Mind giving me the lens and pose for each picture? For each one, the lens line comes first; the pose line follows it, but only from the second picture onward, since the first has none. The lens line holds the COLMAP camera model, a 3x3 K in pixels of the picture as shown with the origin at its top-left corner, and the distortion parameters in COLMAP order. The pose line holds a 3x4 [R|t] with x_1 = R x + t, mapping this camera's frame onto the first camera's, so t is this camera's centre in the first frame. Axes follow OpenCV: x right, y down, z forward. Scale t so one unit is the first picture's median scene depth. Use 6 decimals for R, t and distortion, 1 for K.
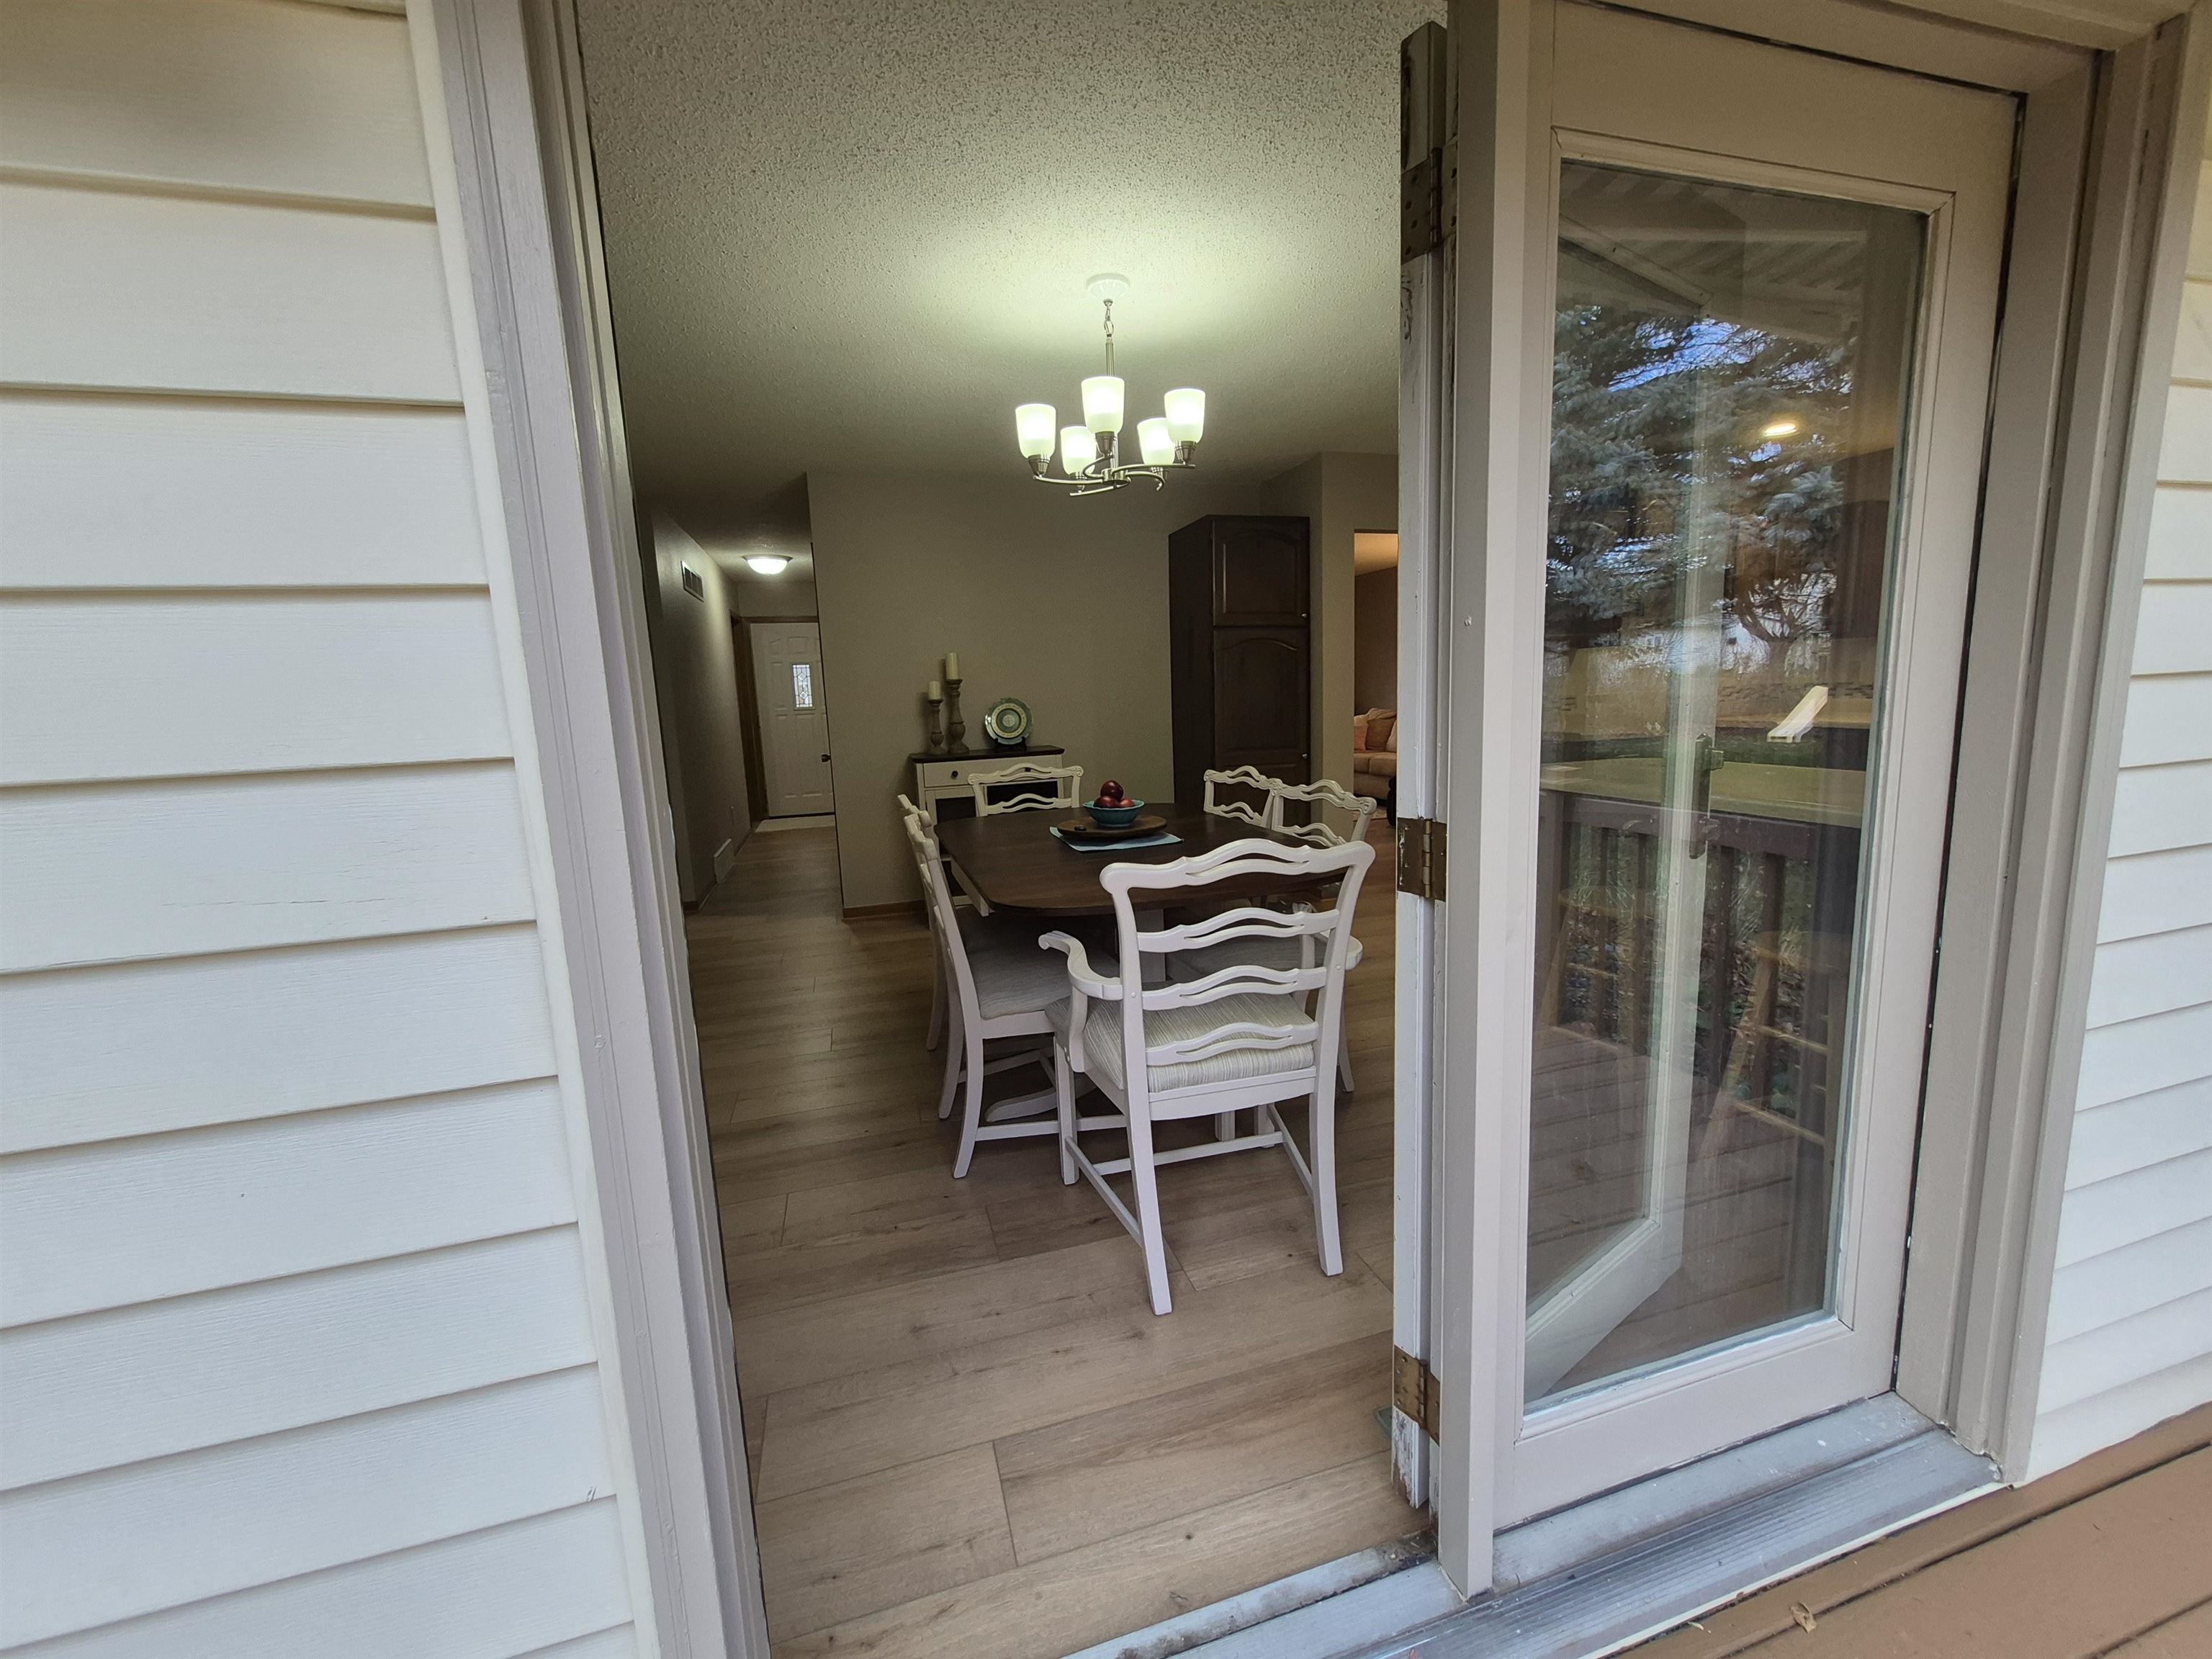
lens RADIAL K [[871.4, 0, 1098.0], [0, 871.4, 815.4], [0, 0, 1]] dist [0.002136, 0.000027]
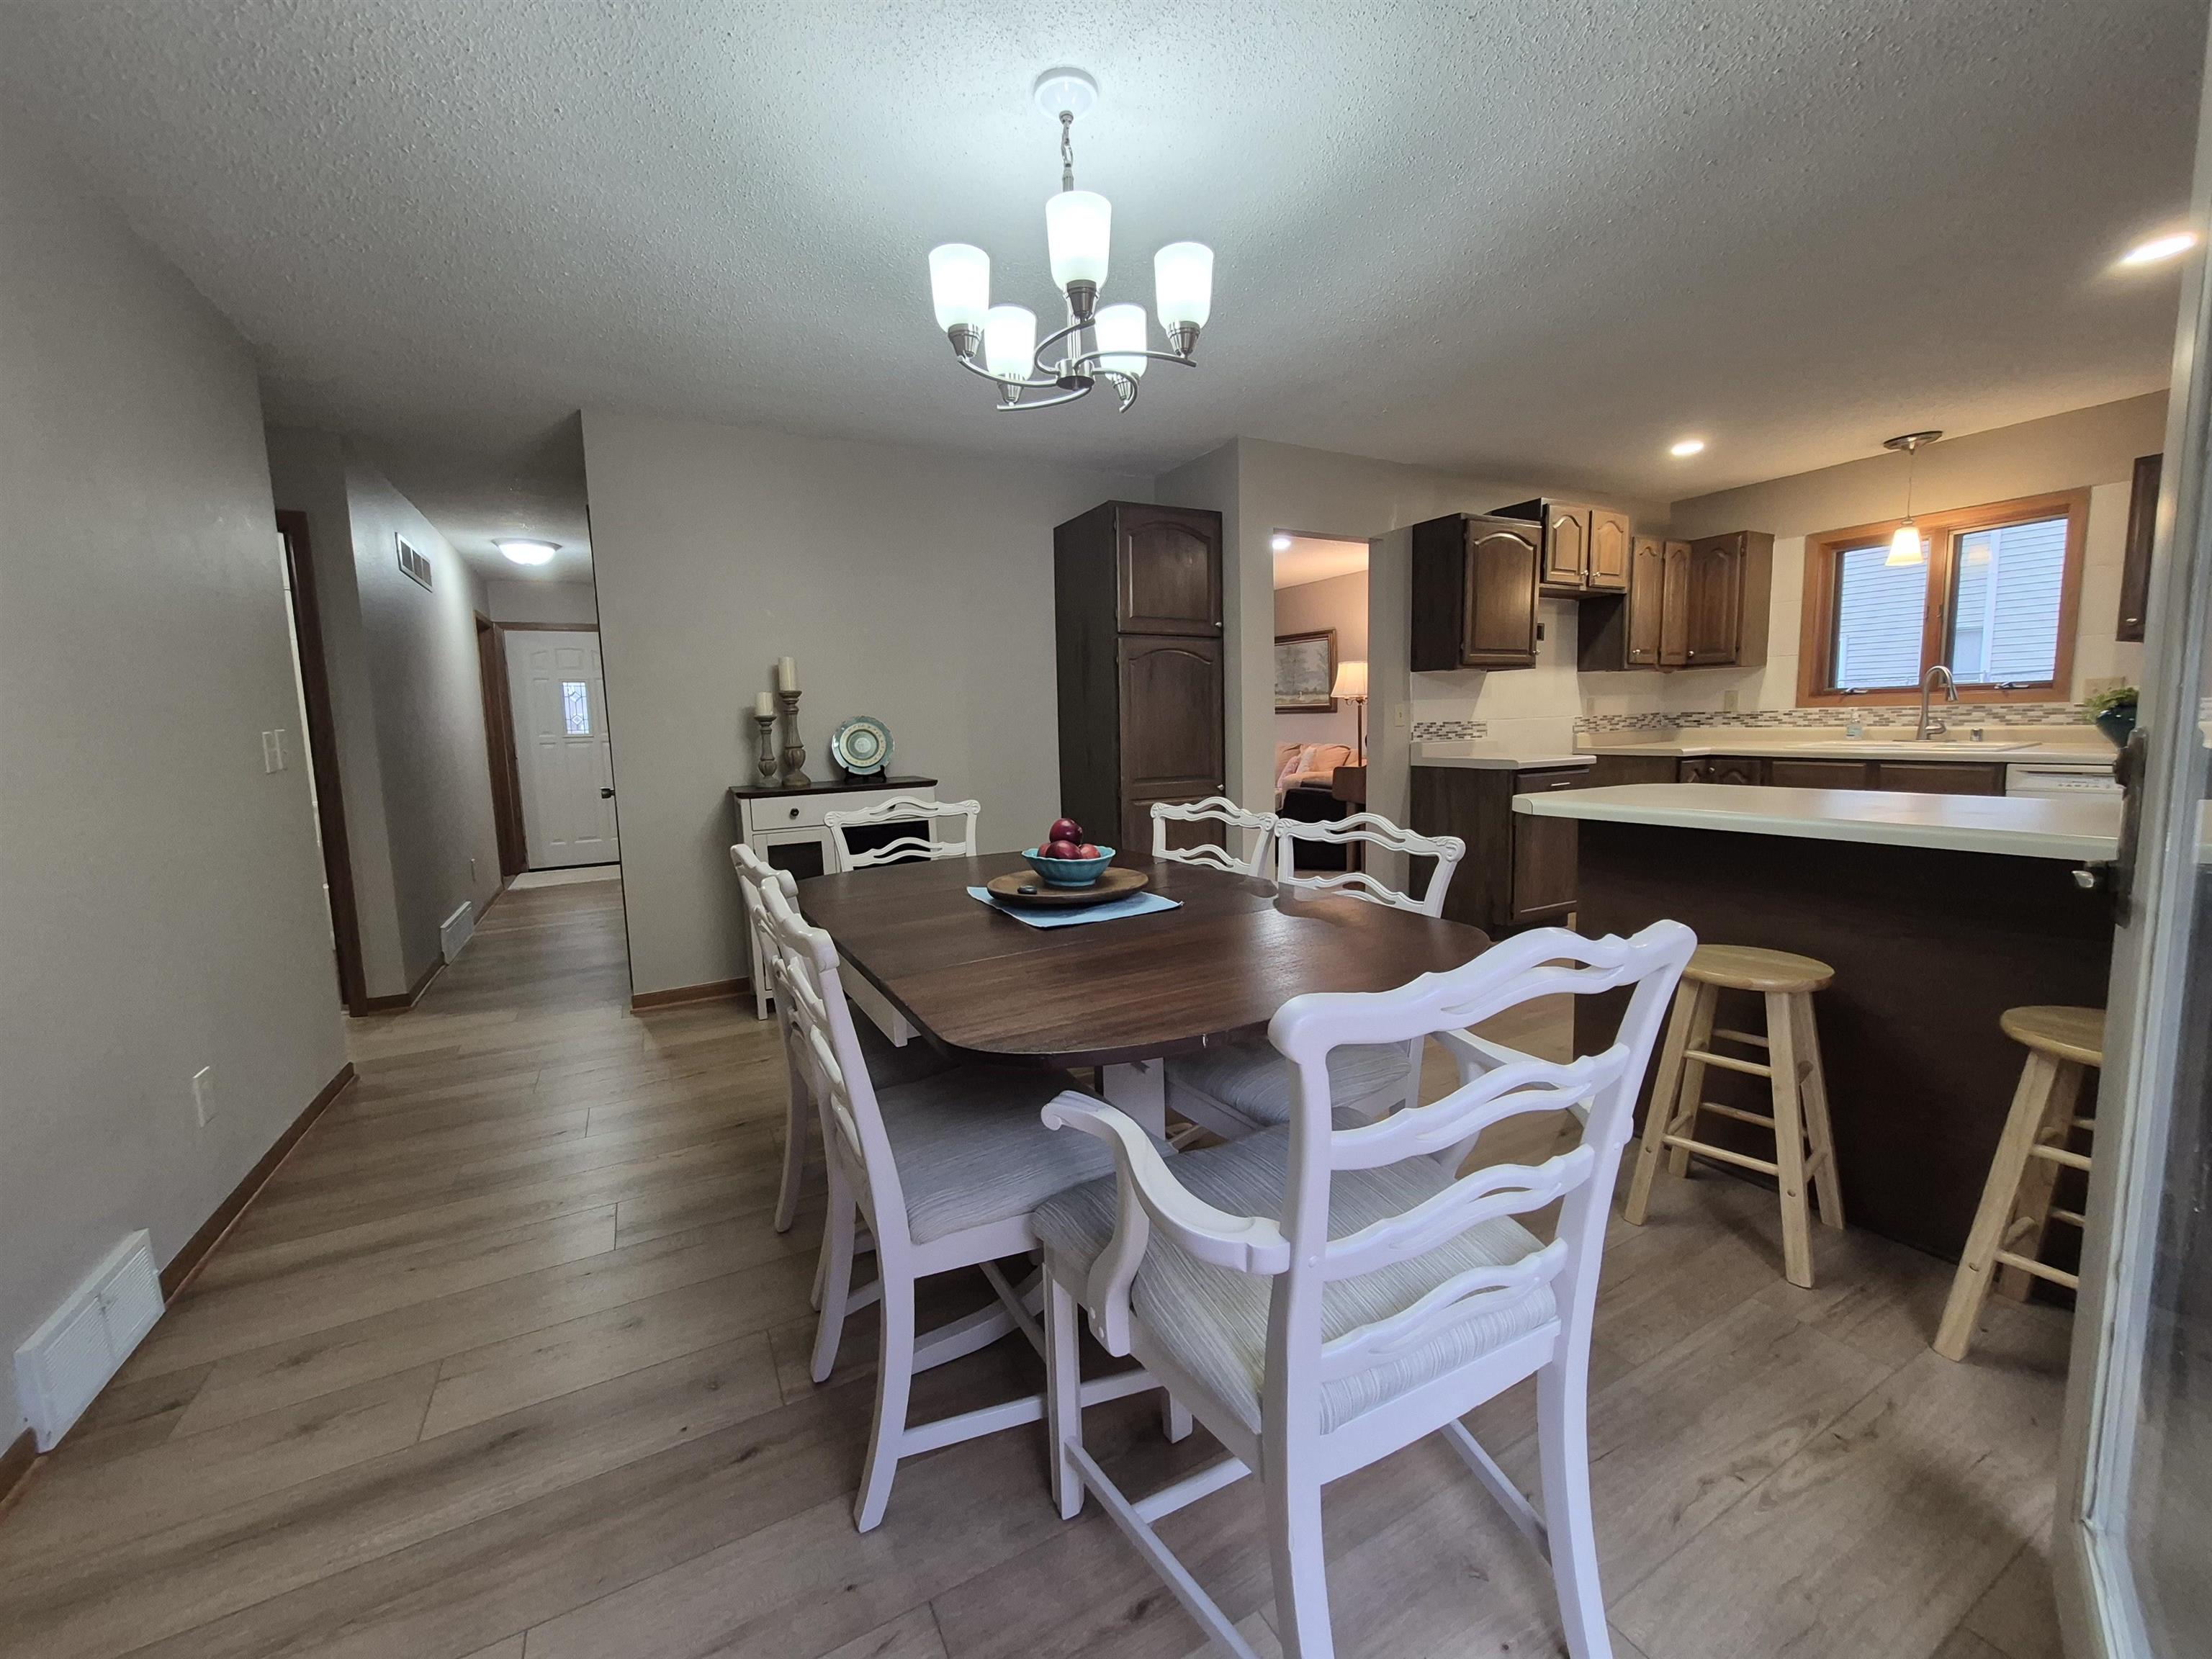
lens RADIAL K [[871.4, 0, 1099.9], [0, 871.4, 813.3], [0, 0, 1]] dist [0.002136, 0.000027]
pose [[0.977296, -0.010777, 0.211602, -0.065697], [0.020632, 0.998800, -0.044419, -0.007983], [-0.210870, 0.047777, 0.976346, 0.205109]]
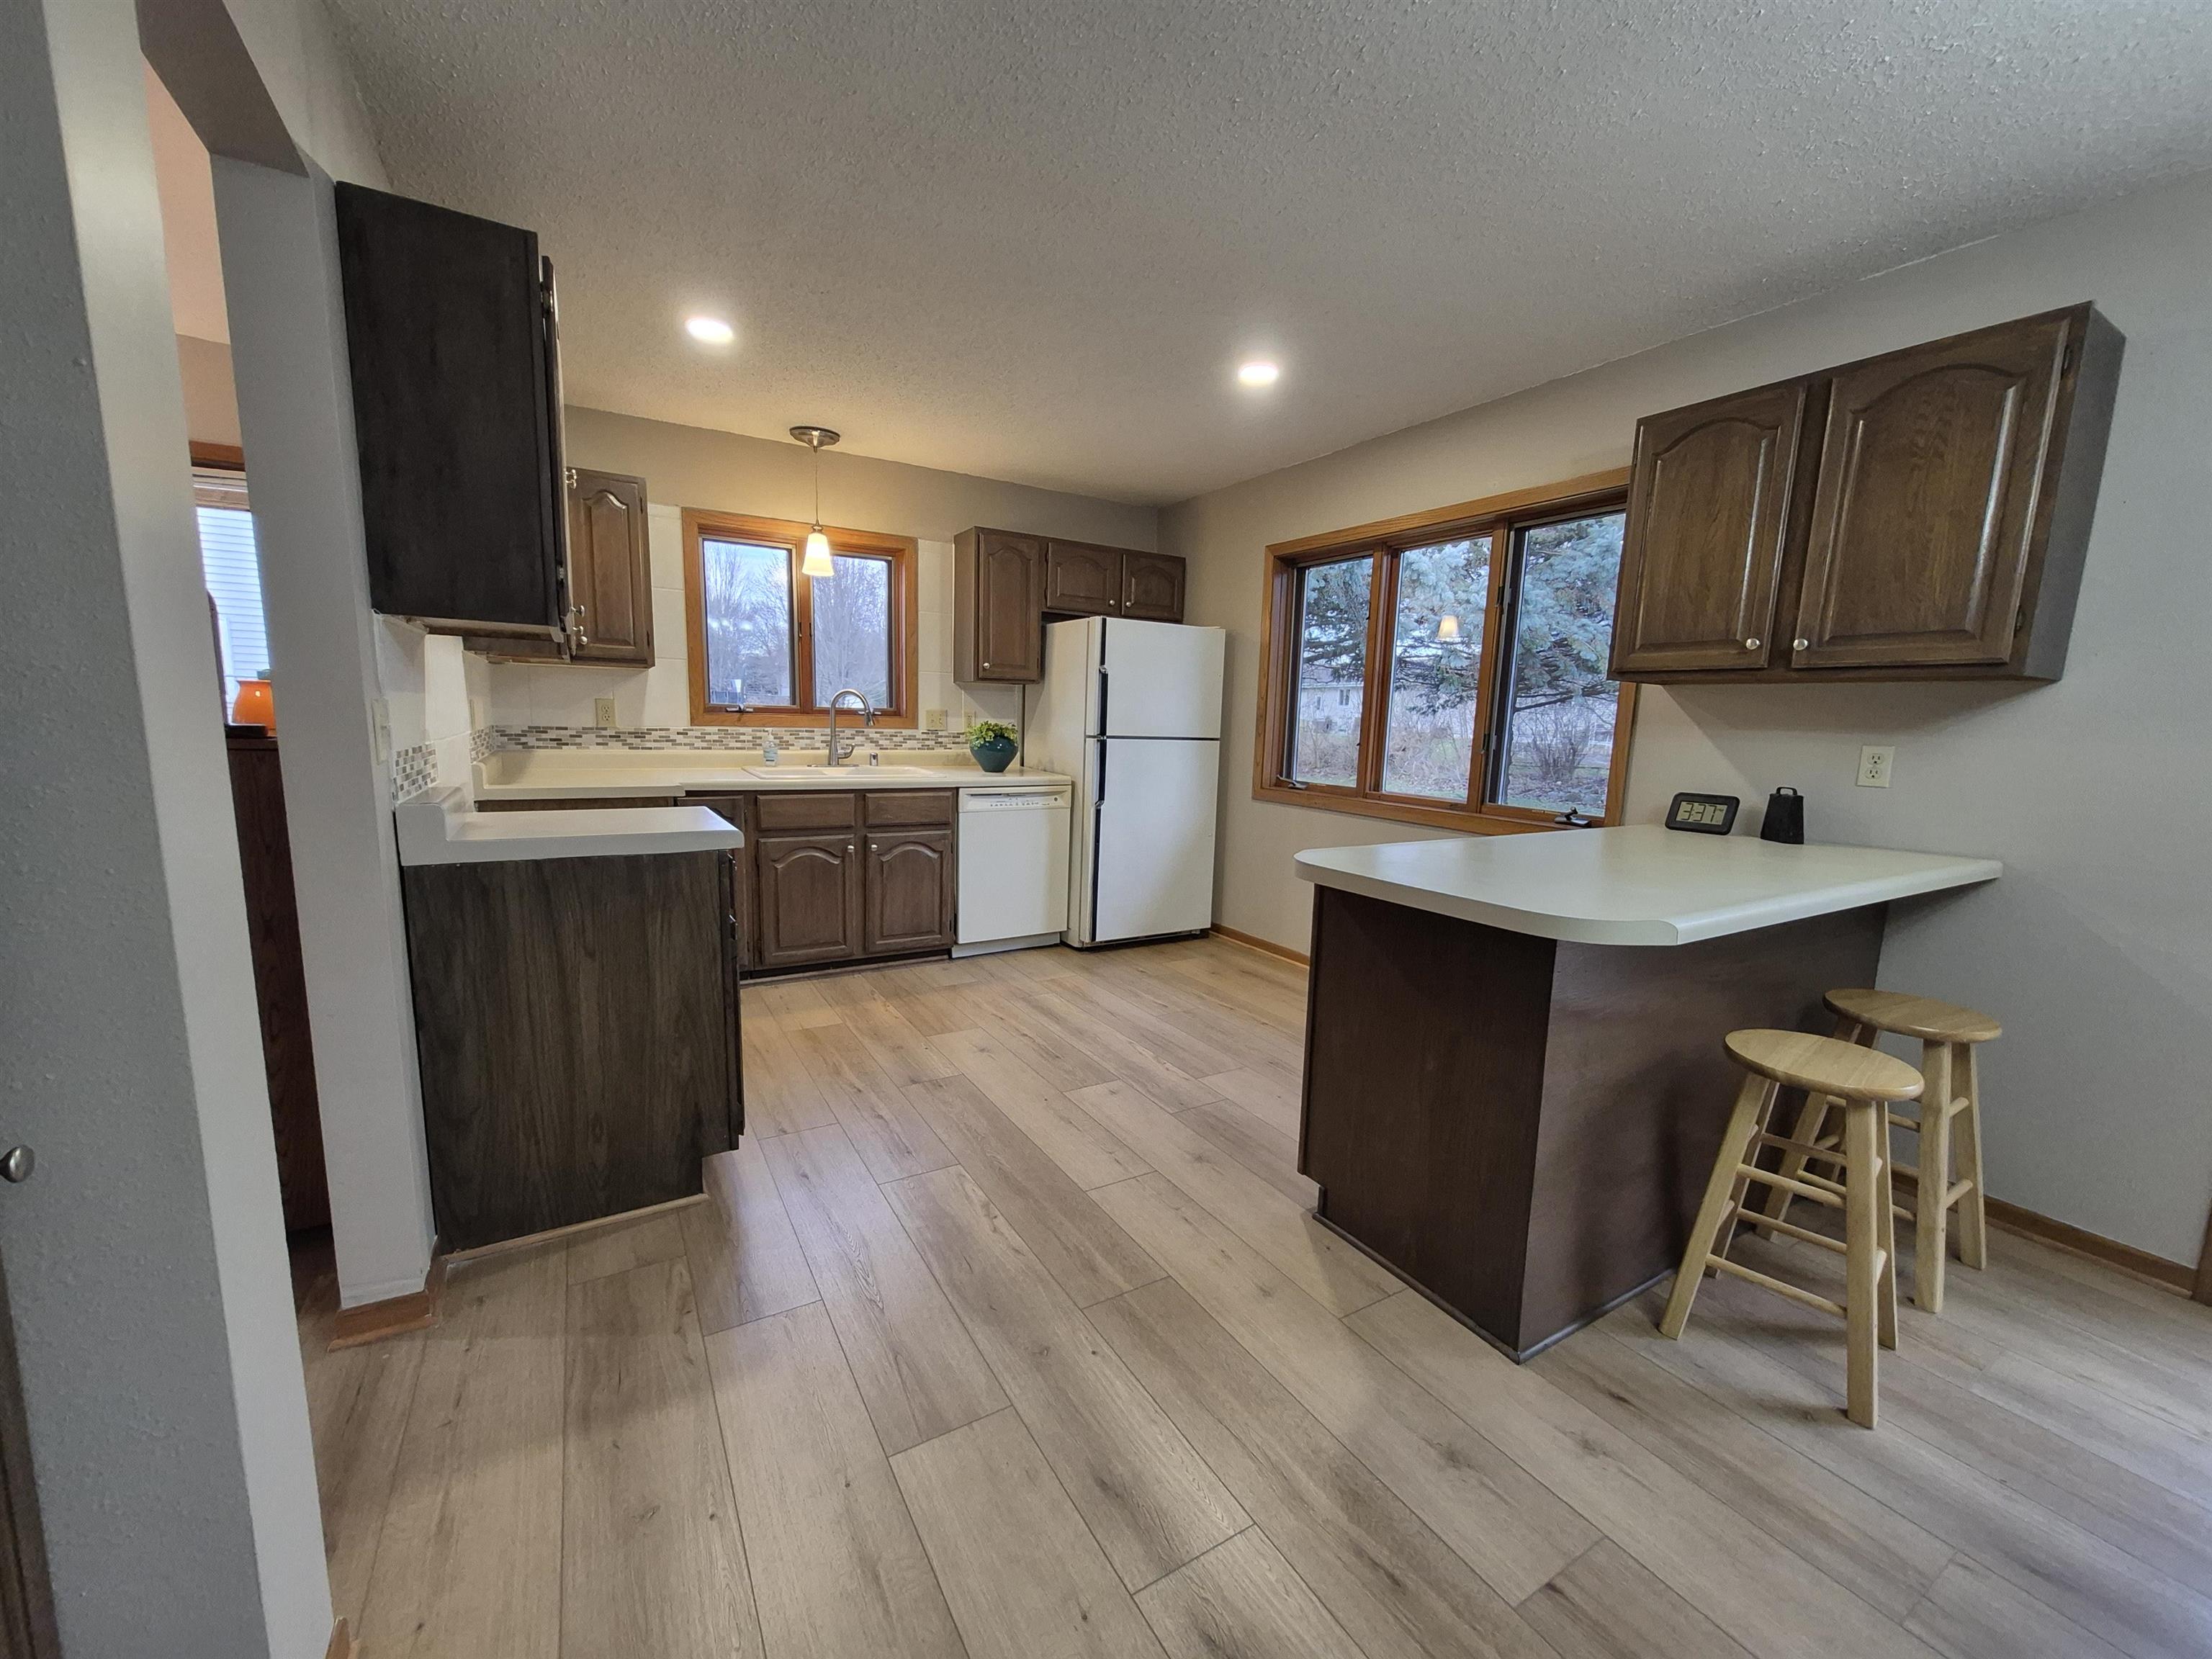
lens RADIAL K [[871.4, 0, 1103.7], [0, 871.4, 841.4], [0, 0, 1]] dist [0.002136, 0.000027]
pose [[-0.254518, -0.105567, 0.961289, 0.058186], [0.123826, 0.982284, 0.140658, -0.127569], [-0.959108, 0.154833, -0.236937, 0.908305]]
